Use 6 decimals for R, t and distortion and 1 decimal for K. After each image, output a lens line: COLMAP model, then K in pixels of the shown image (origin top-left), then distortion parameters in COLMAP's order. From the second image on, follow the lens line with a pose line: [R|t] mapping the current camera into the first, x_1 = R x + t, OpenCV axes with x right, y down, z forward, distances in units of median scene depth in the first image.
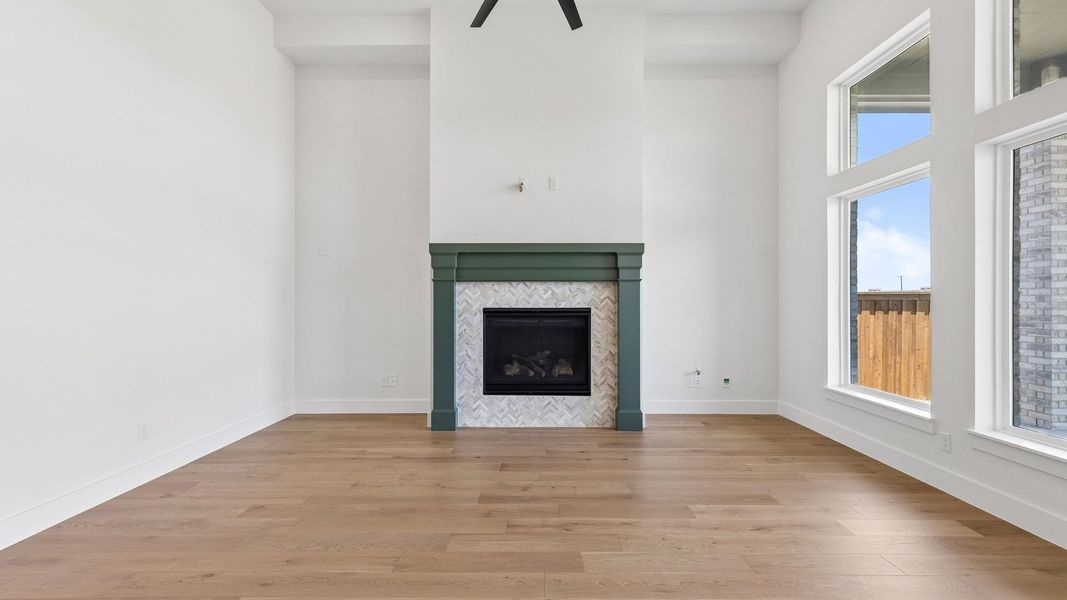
lens RADIAL K [[482.9, 0, 534.2], [0, 482.9, 298.8], [0, 0, 1]] dist [0.011944, -0.000390]
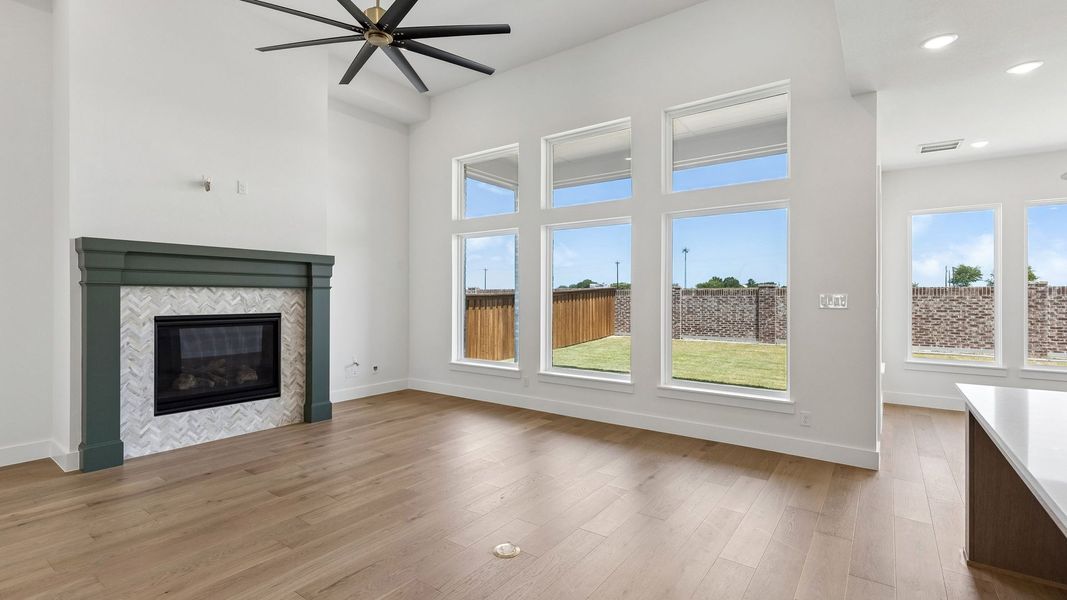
lens RADIAL K [[482.9, 0, 536.5], [0, 482.9, 298.5], [0, 0, 1]] dist [0.011944, -0.000390]
pose [[0.588453, -0.004022, 0.808521, -0.410037], [-0.002241, 0.999976, 0.006606, -0.020823], [-0.808528, -0.005700, 0.588430, -0.070033]]
